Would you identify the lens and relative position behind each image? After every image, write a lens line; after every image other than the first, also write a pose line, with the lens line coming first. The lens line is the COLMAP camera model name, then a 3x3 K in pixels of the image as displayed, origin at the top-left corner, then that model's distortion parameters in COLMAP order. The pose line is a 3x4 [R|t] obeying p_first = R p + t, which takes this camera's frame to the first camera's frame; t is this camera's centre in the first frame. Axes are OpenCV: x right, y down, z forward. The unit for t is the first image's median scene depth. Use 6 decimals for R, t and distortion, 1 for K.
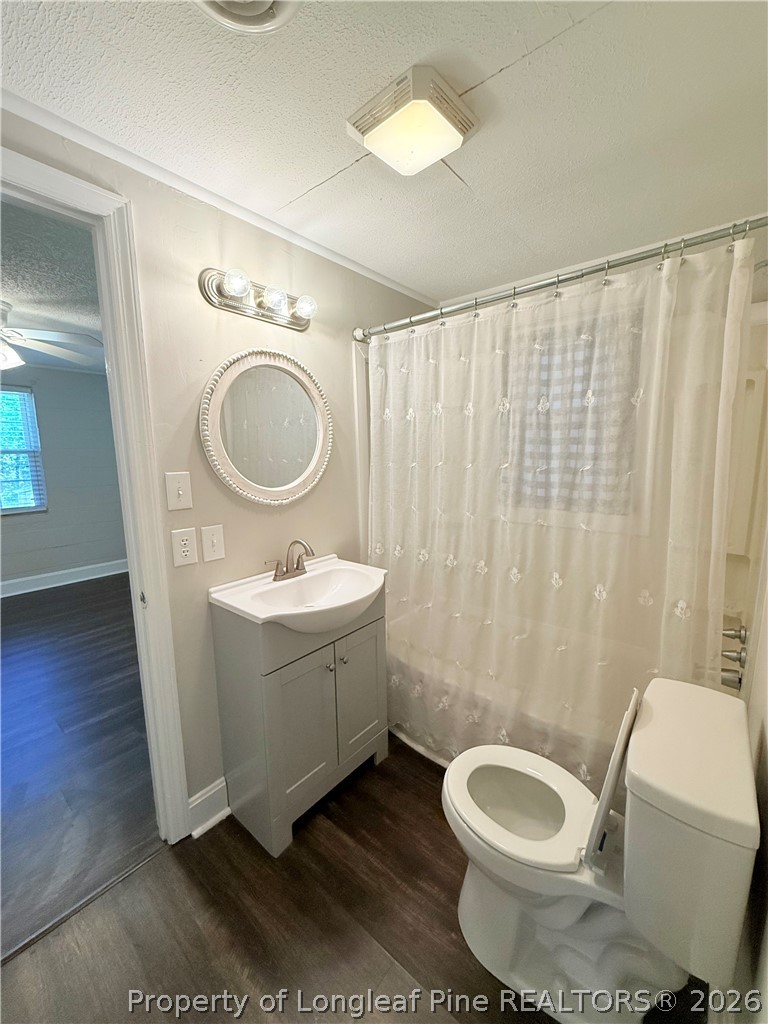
lens RADIAL K [[413.9, 0, 385.2], [0, 413.9, 512.2], [0, 0, 1]] dist [0.000020, 0.000157]
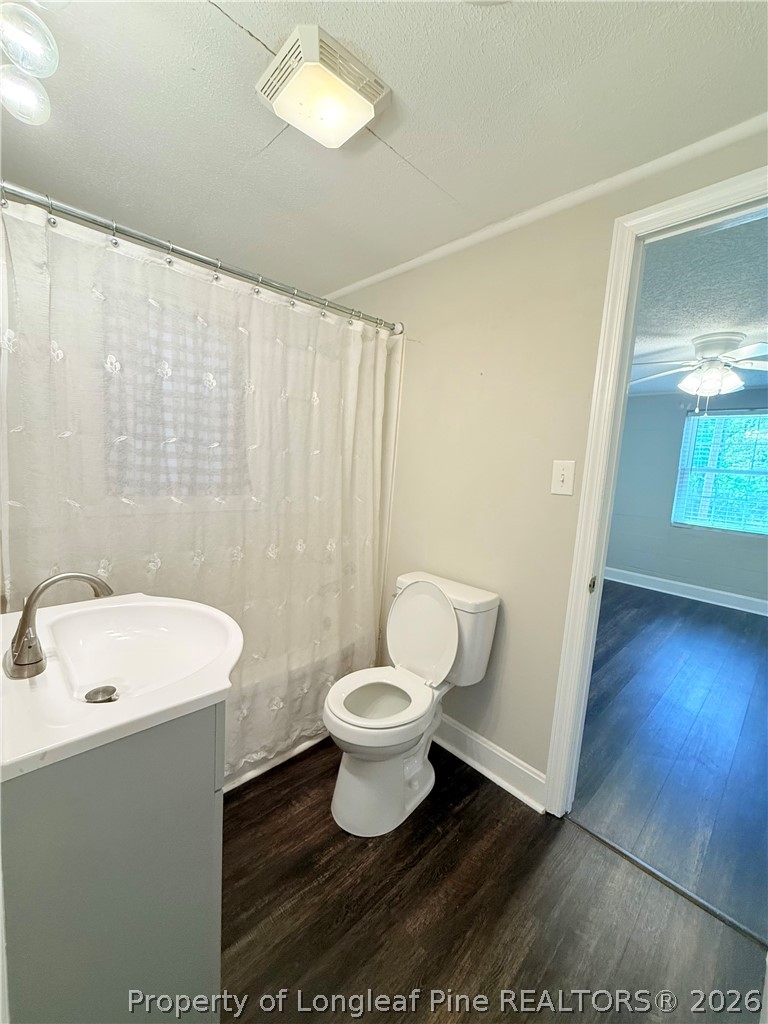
lens RADIAL K [[413.9, 0, 385.2], [0, 413.9, 512.2], [0, 0, 1]] dist [0.000020, 0.000157]
pose [[0.095572, -0.101020, 0.990283, -0.743674], [0.086689, 0.991902, 0.092819, -0.022339], [-0.991641, 0.076976, 0.103556, 0.625507]]
